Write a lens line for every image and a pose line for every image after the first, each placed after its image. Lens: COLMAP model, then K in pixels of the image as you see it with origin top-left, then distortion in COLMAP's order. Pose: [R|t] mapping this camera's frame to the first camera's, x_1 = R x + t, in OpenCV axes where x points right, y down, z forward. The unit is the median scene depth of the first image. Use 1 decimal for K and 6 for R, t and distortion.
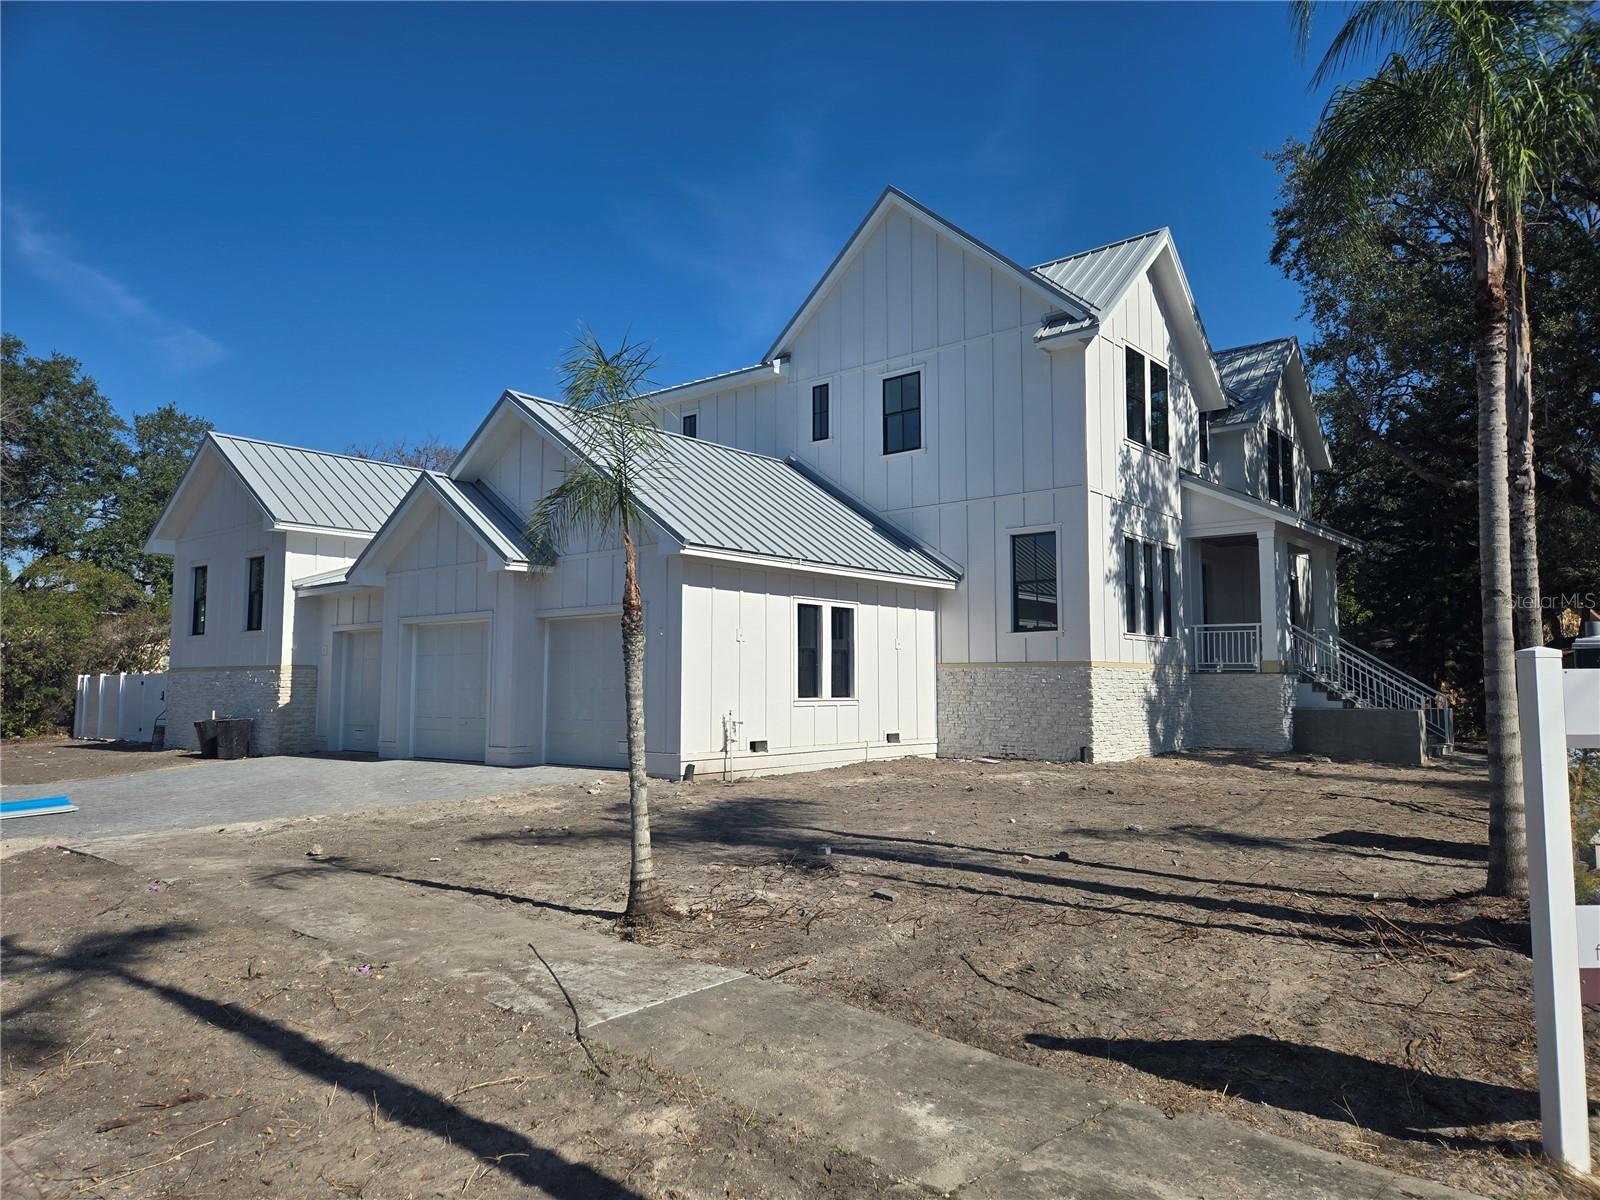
lens RADIAL K [[1074.2, 0, 799.0], [0, 1074.2, 601.8], [0, 0, 1]] dist [0.060842, 0.000208]
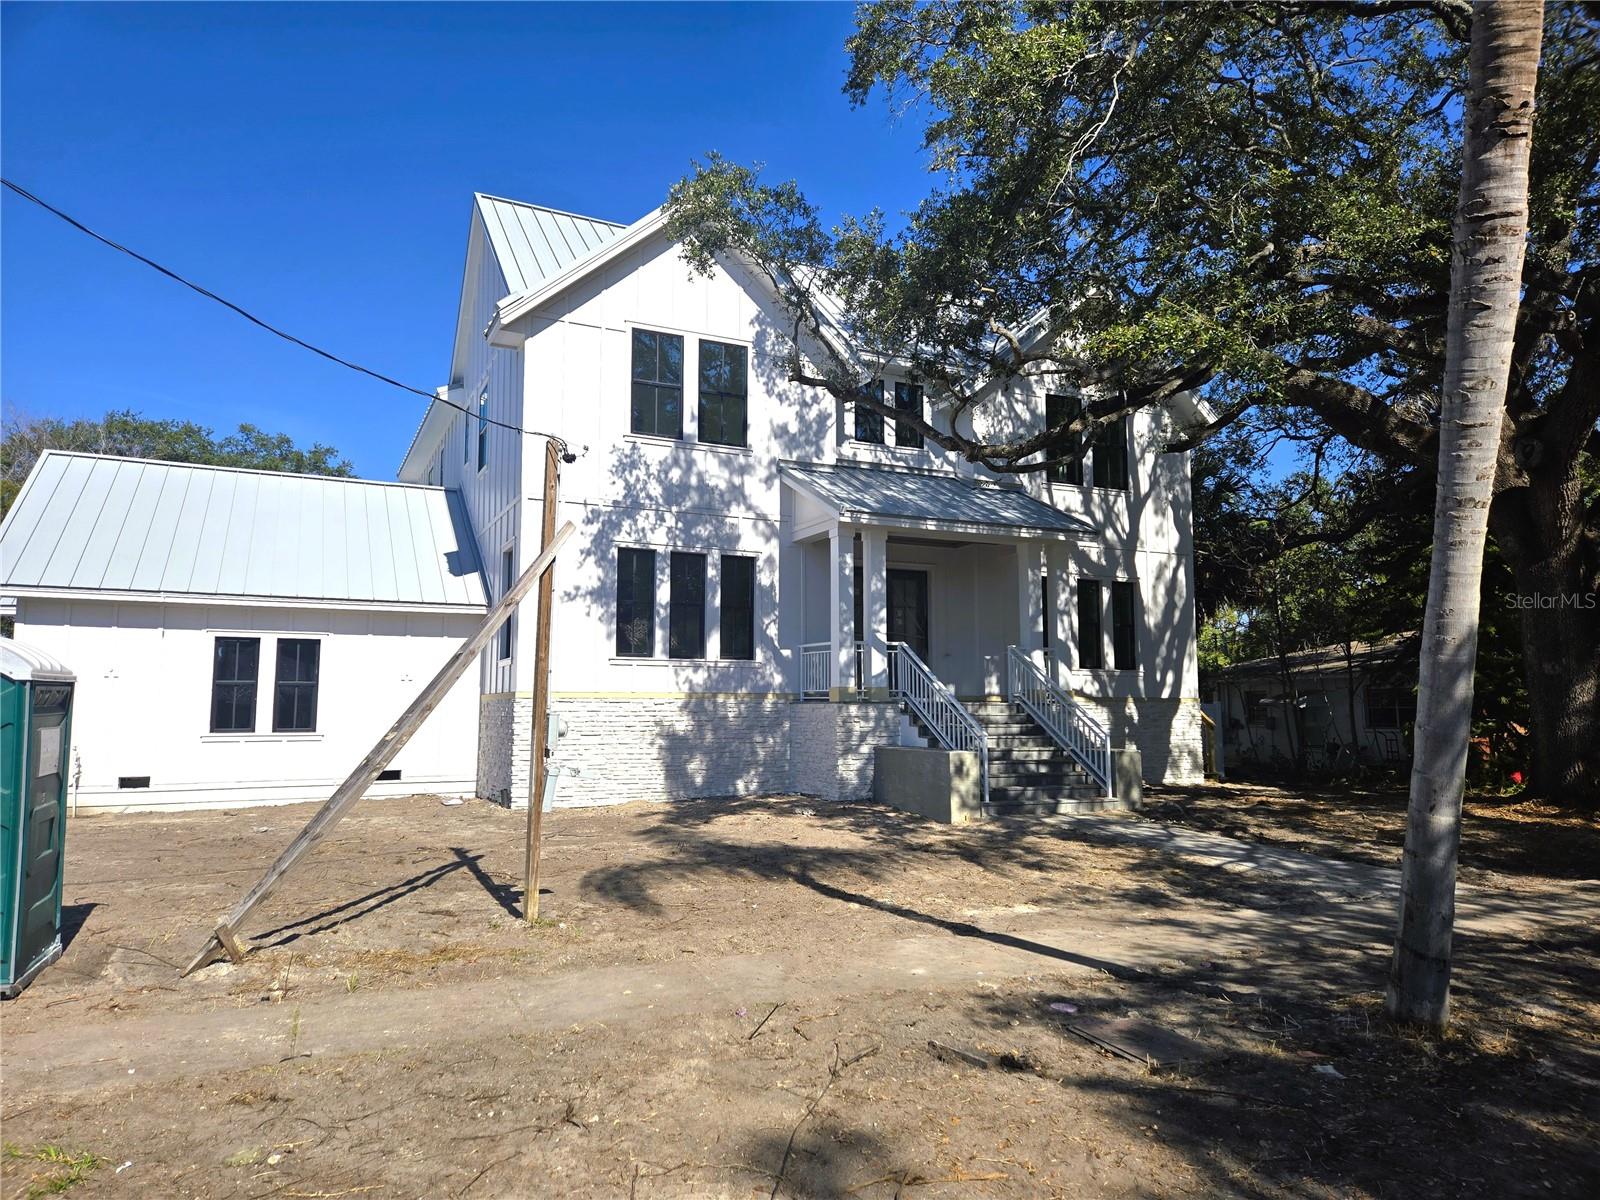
lens RADIAL K [[1074.2, 0, 795.9], [0, 1074.2, 606.5], [0, 0, 1]] dist [0.060842, 0.000208]
pose [[0.908812, -0.039530, -0.415329, 0.790783], [0.031294, 0.999156, -0.026621, 0.015102], [0.416031, 0.011196, 0.909282, 0.273516]]
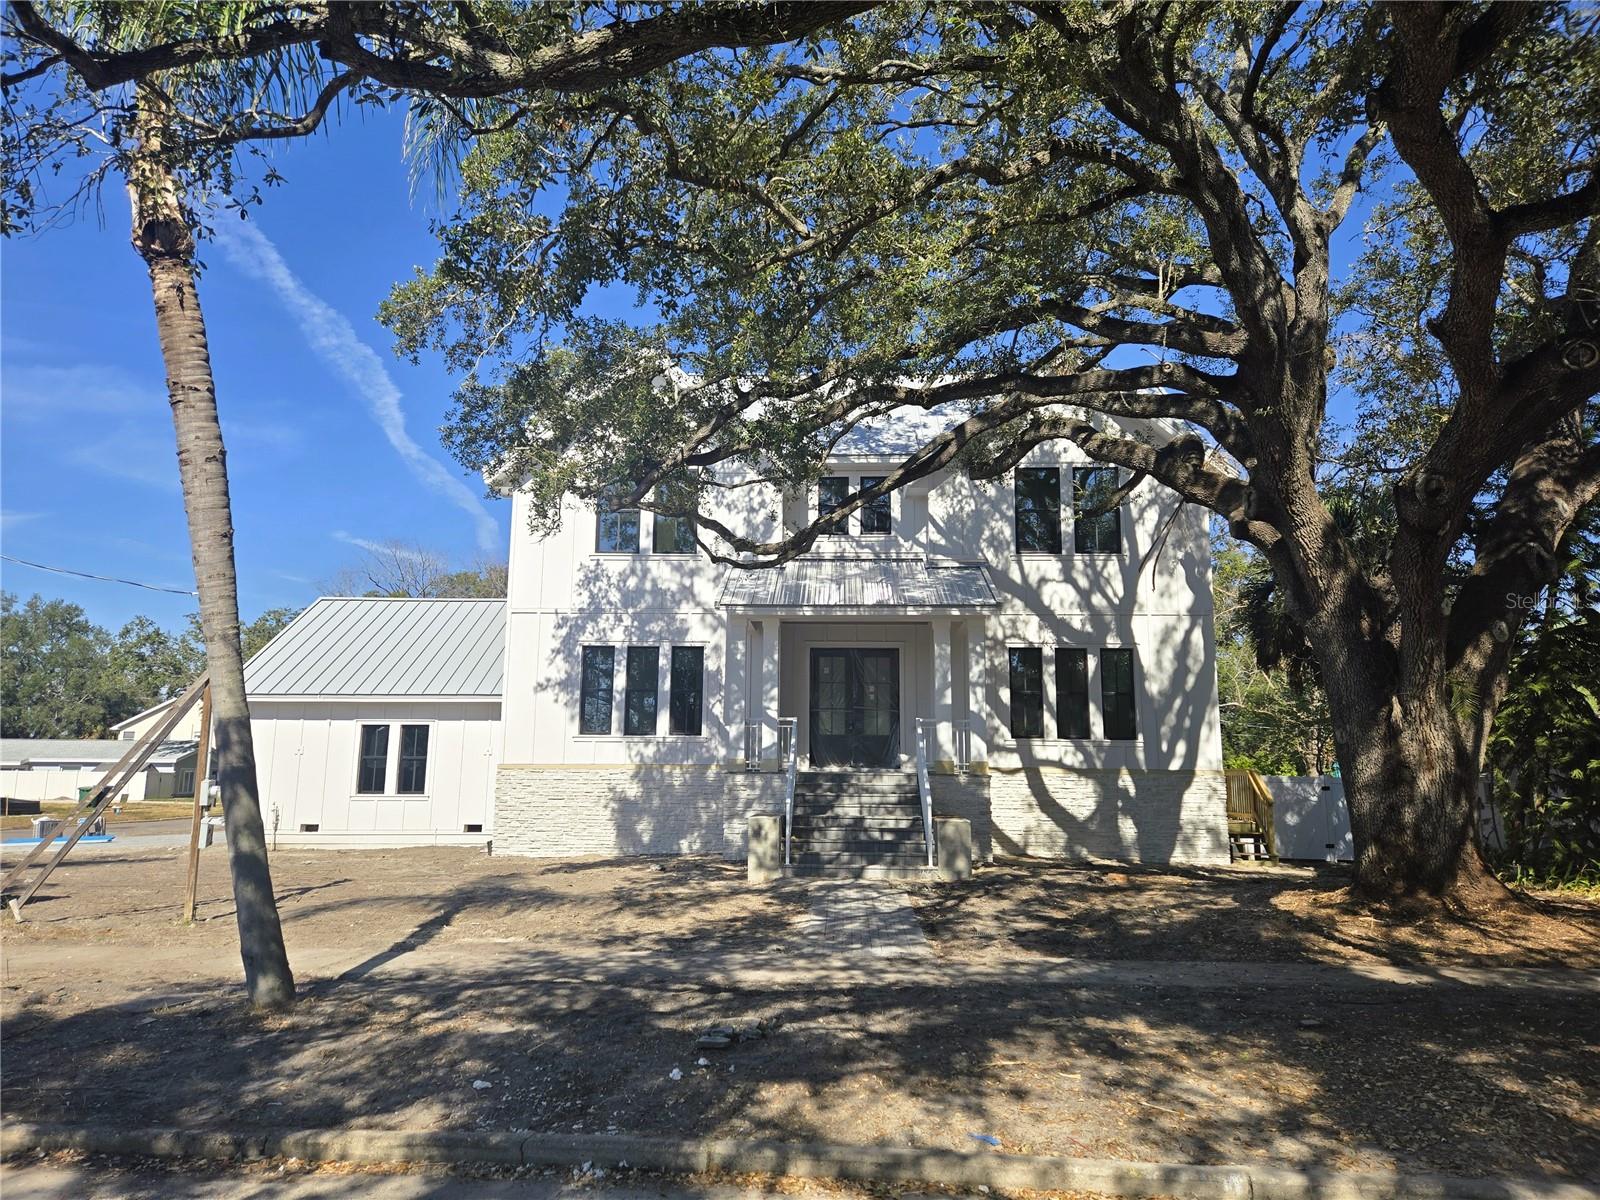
lens RADIAL K [[1074.2, 0, 801.5], [0, 1074.2, 599.1], [0, 0, 1]] dist [0.060842, 0.000208]
pose [[0.610845, -0.126961, -0.781504, 1.282144], [0.052753, 0.991392, -0.119825, 0.034170], [0.789991, 0.031968, 0.612285, 0.515428]]
